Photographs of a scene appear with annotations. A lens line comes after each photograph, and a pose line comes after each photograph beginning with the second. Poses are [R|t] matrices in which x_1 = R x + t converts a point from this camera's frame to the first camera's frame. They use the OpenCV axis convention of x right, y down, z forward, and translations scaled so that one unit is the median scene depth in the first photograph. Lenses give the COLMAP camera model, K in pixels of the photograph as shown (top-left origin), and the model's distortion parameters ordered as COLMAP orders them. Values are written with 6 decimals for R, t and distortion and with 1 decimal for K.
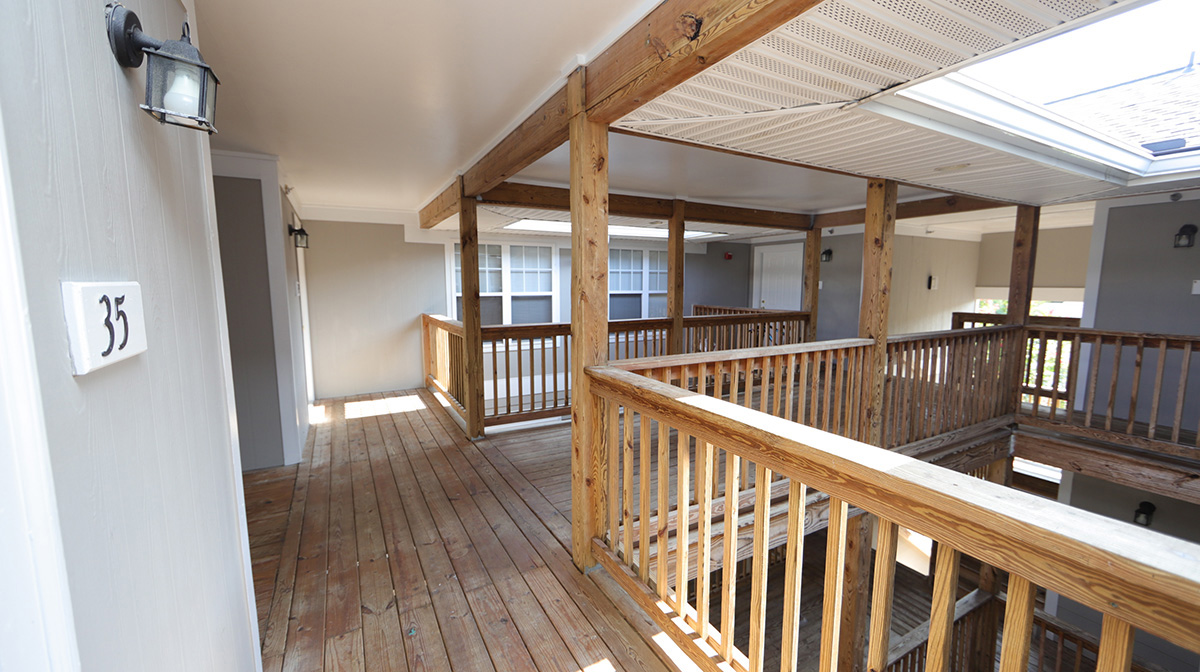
lens RADIAL K [[477.6, 0, 601.5], [0, 477.6, 336.6], [0, 0, 1]] dist [0.002378, 0.000473]
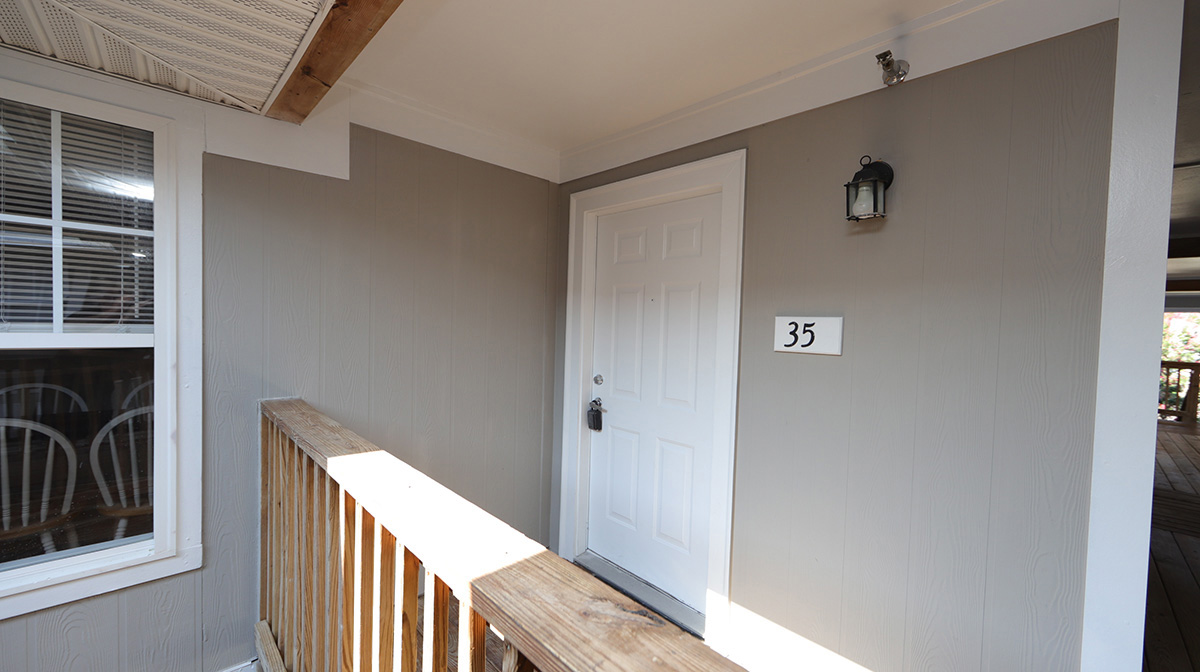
lens RADIAL K [[477.6, 0, 600.2], [0, 477.6, 336.0], [0, 0, 1]] dist [0.002378, 0.000473]
pose [[-0.968801, -0.021011, -0.246949, 0.460866], [-0.058395, 0.987699, 0.145053, -0.300610], [0.240864, 0.154948, -0.958110, 3.013159]]
